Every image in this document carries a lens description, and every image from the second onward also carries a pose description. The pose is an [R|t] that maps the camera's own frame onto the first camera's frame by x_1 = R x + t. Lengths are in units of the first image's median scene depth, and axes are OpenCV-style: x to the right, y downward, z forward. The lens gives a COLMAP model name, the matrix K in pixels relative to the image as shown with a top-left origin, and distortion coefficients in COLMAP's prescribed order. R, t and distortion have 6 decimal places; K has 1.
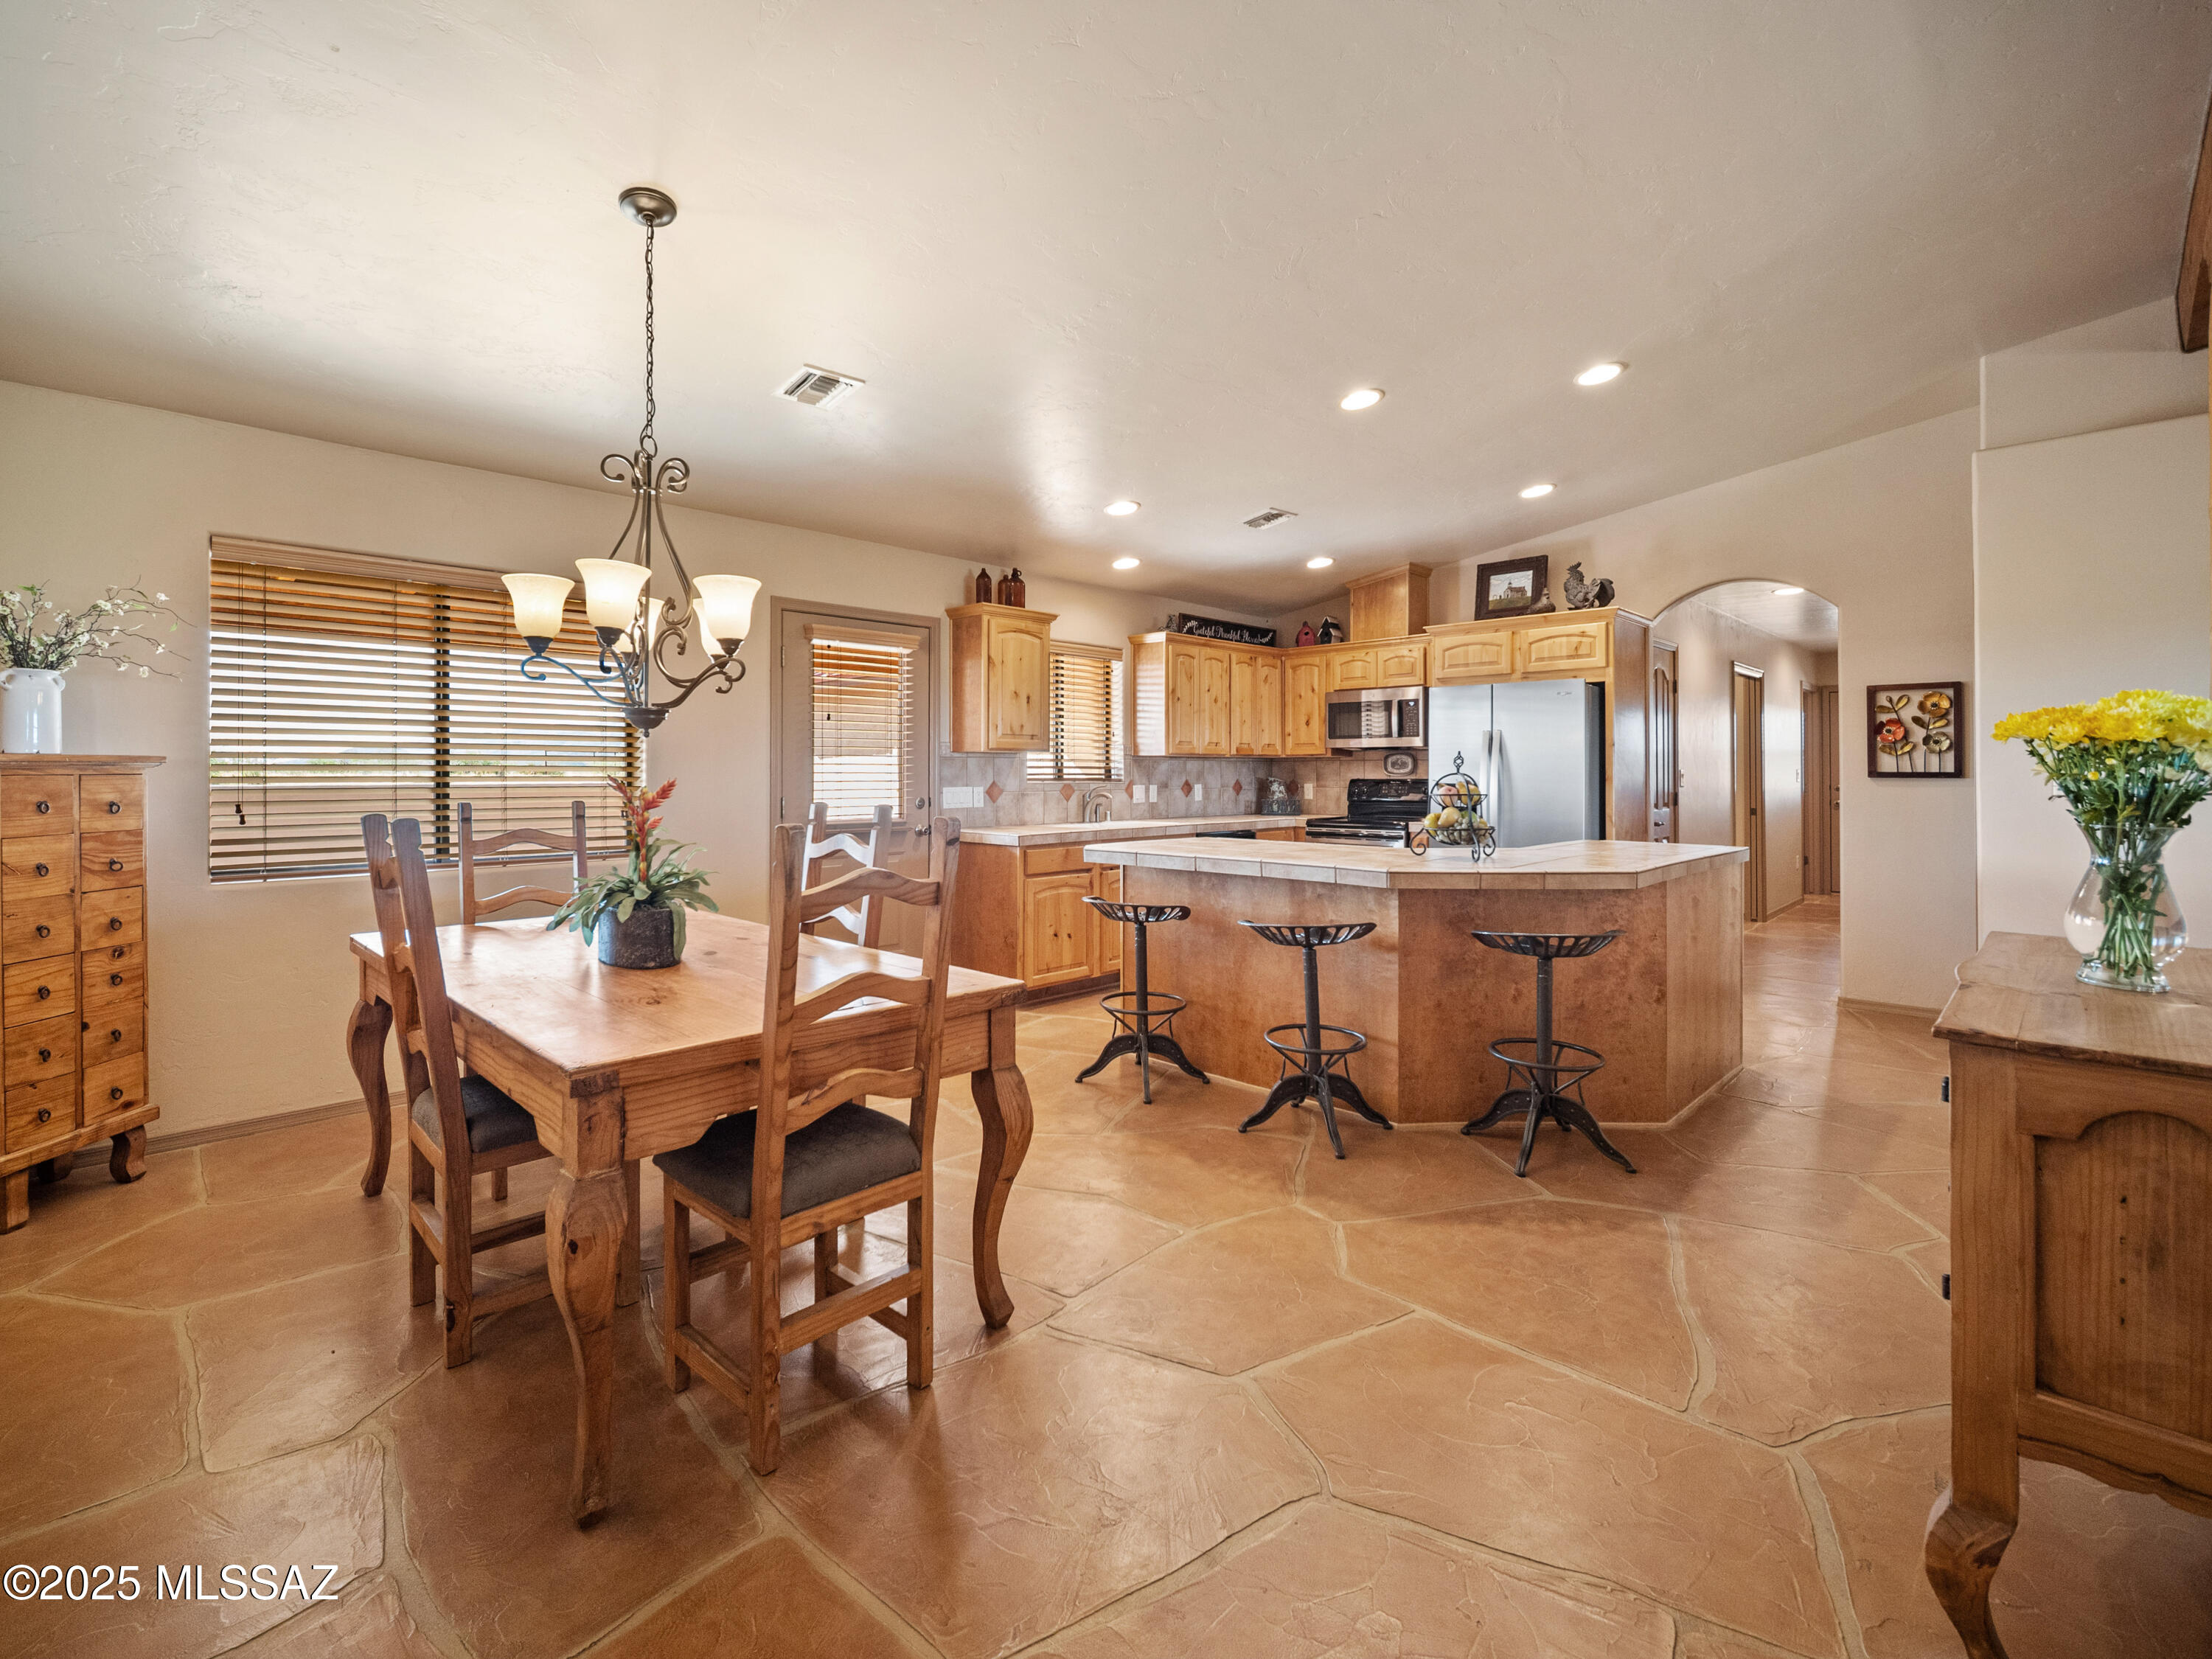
lens RADIAL K [[1009.8, 0, 1047.3], [0, 1009.8, 772.8], [0, 0, 1]] dist [-0.003189, 0.000028]
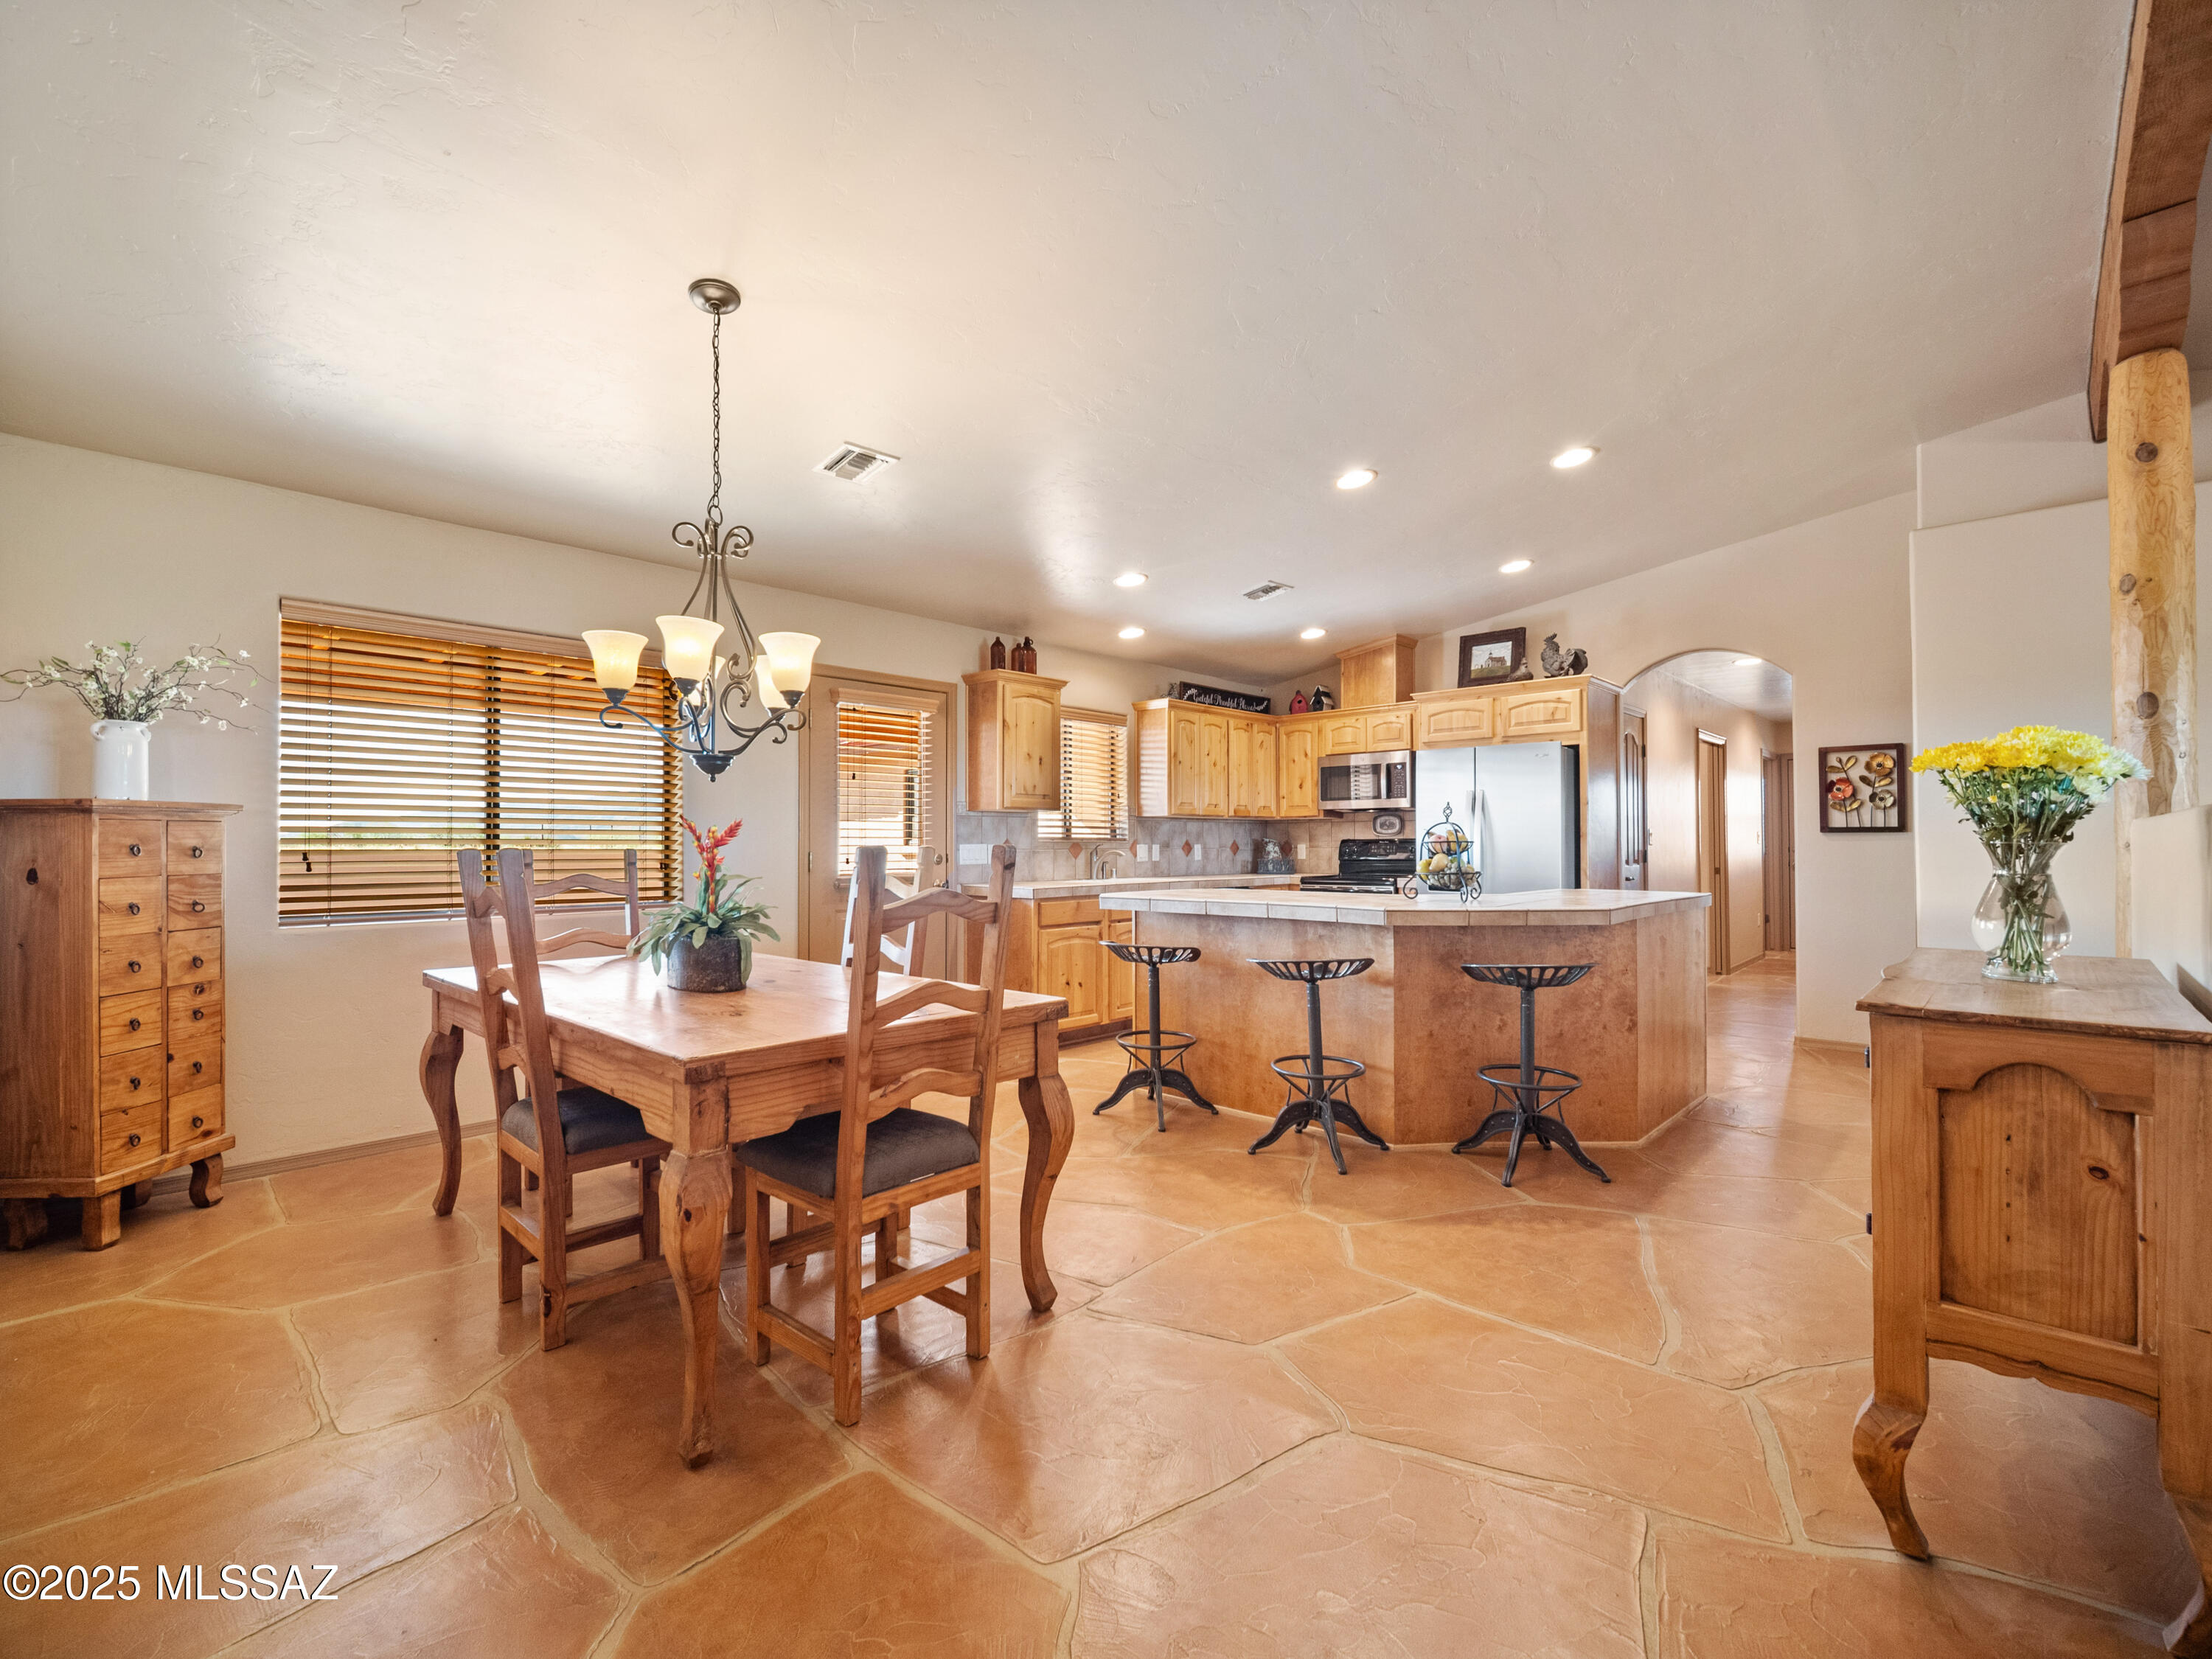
lens RADIAL K [[1009.8, 0, 1052.7], [0, 1009.8, 846.8], [0, 0, 1]] dist [-0.003189, 0.000028]
pose [[0.999681, -0.001351, 0.025201, -0.048138], [0.001505, 0.999980, -0.006062, 0.034544], [-0.025193, 0.006098, 0.999664, -0.080546]]
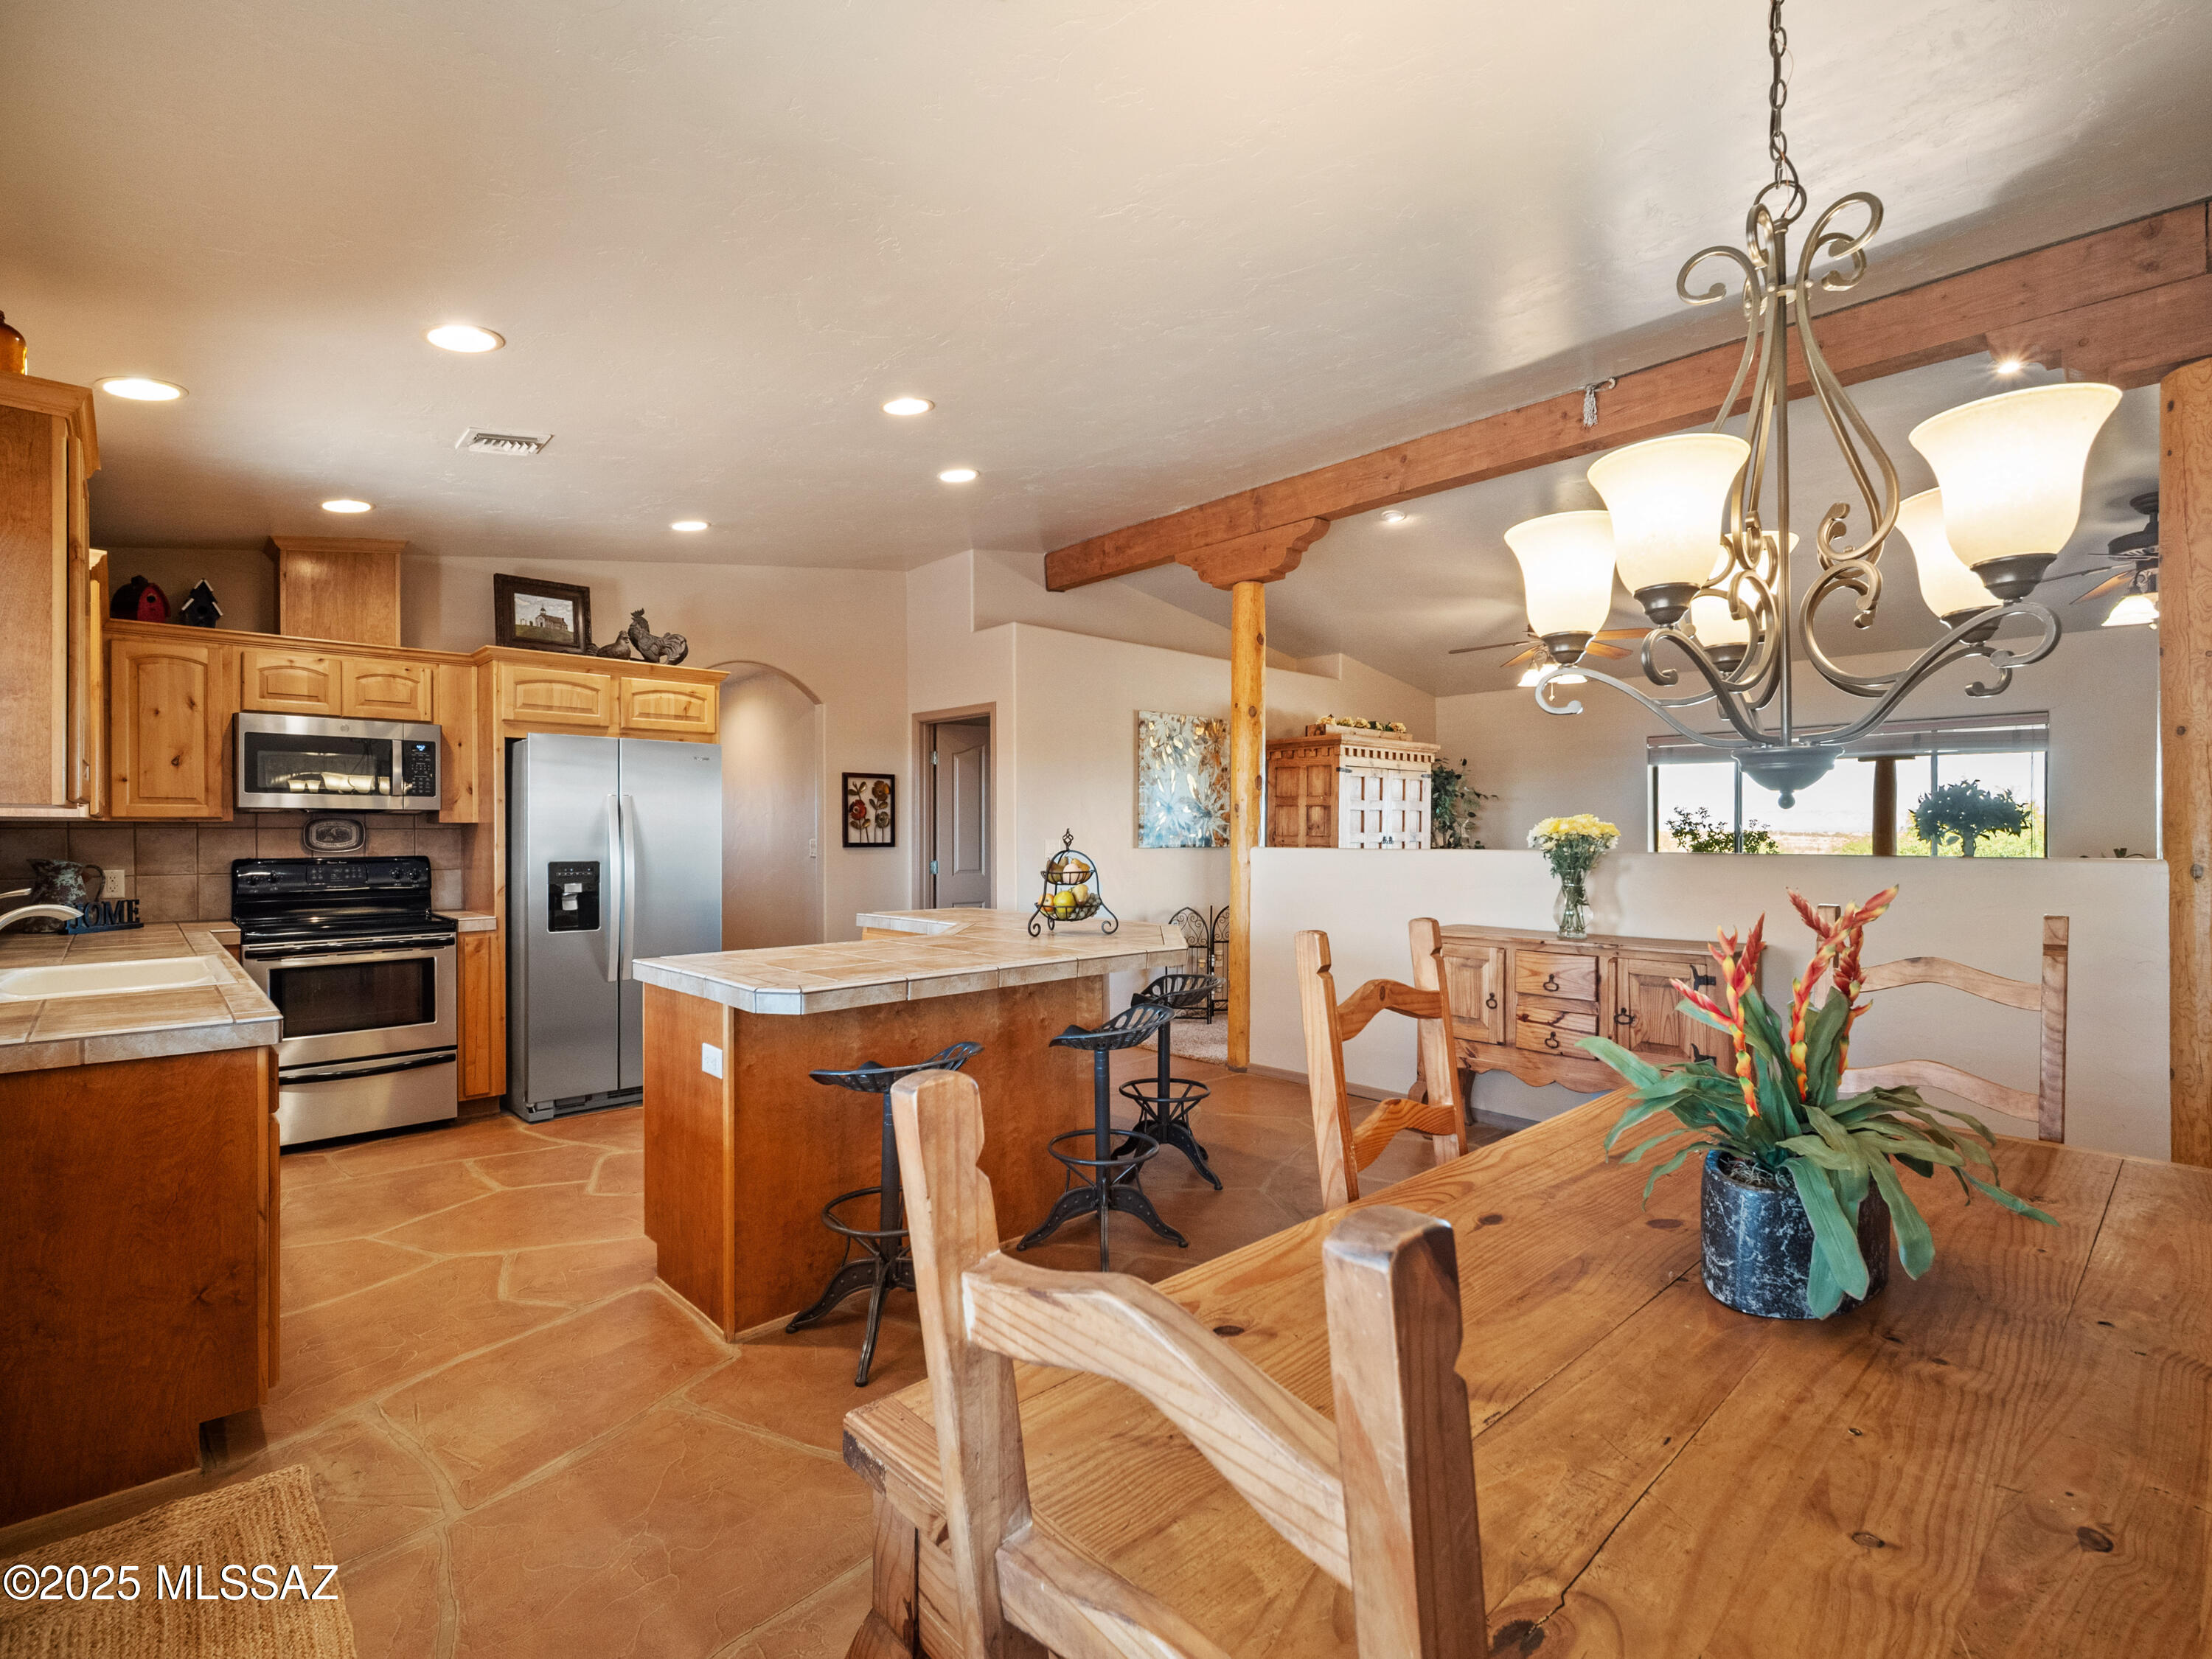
lens RADIAL K [[1009.8, 0, 1184.1], [0, 1009.8, 835.0], [0, 0, 1]] dist [-0.003189, 0.000028]
pose [[0.008482, 0.001951, 0.999962, -0.535238], [0.005155, 0.999985, -0.001994, -0.008435], [-0.999951, 0.005171, 0.008472, 0.782954]]
